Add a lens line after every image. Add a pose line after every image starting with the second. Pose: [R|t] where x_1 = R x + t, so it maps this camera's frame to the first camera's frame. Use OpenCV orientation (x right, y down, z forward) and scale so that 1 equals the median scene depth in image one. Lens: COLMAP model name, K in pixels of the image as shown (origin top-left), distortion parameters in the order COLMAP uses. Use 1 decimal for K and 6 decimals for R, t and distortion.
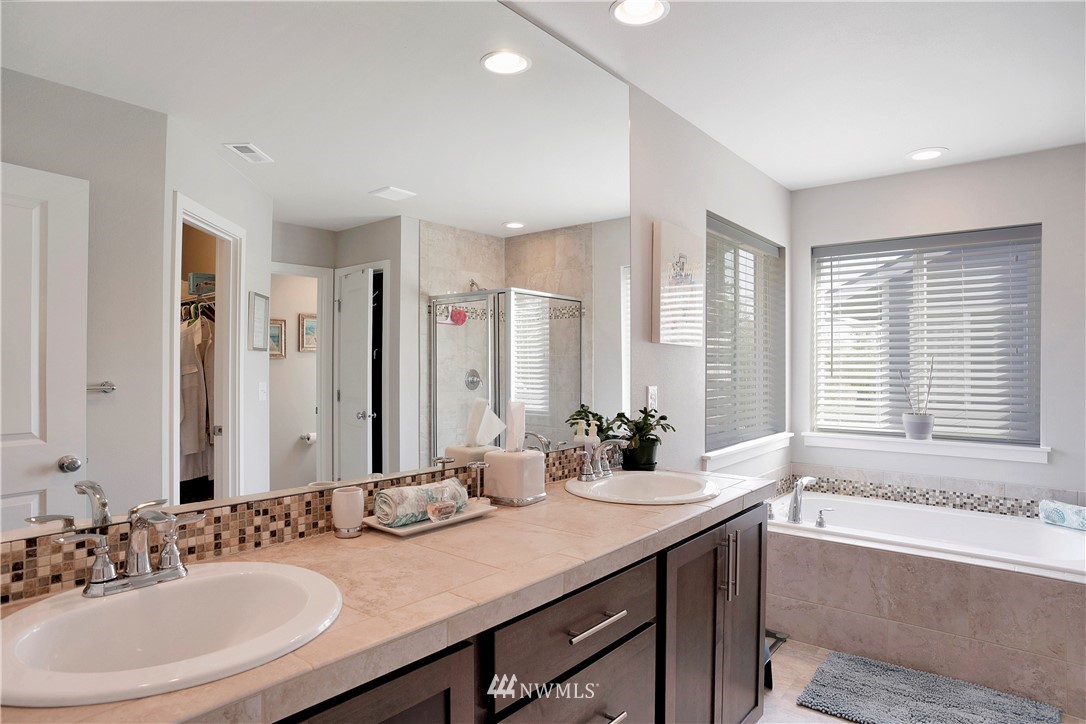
lens RADIAL K [[638.6, 0, 531.3], [0, 638.6, 361.4], [0, 0, 1]] dist [-0.063781, 0.031688]
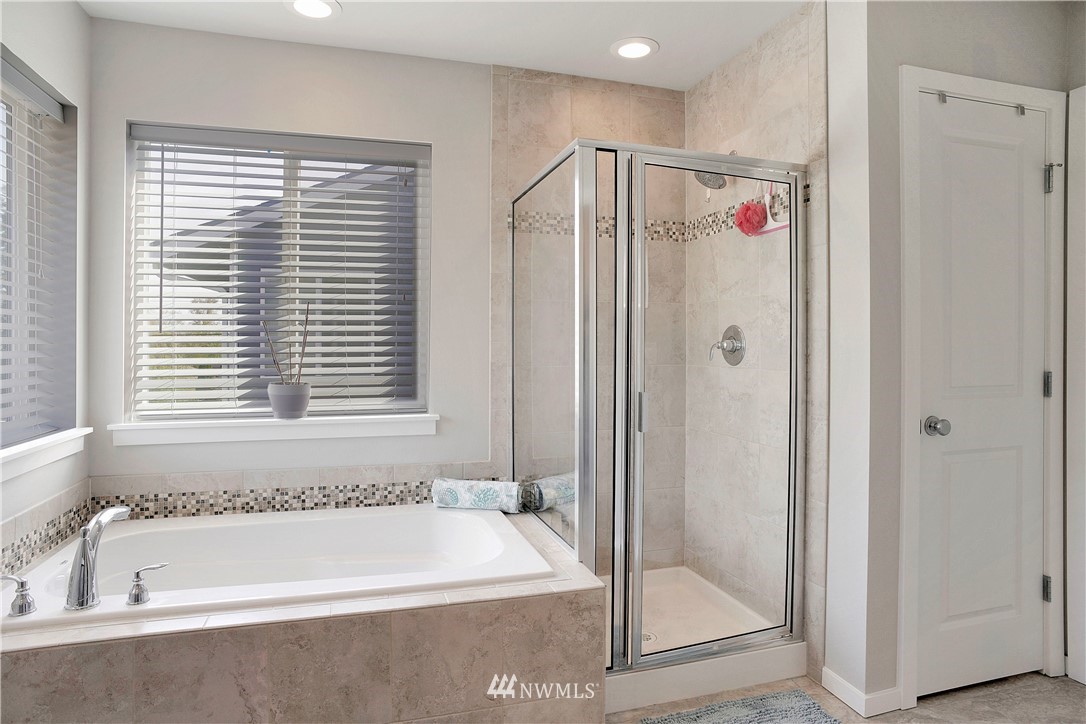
lens RADIAL K [[638.6, 0, 549.5], [0, 638.6, 351.1], [0, 0, 1]] dist [-0.063781, 0.031688]
pose [[0.549101, -0.007459, 0.835723, 0.188273], [-0.005005, 0.999913, 0.012213, 0.038375], [-0.835741, -0.010889, 0.549016, 0.373841]]
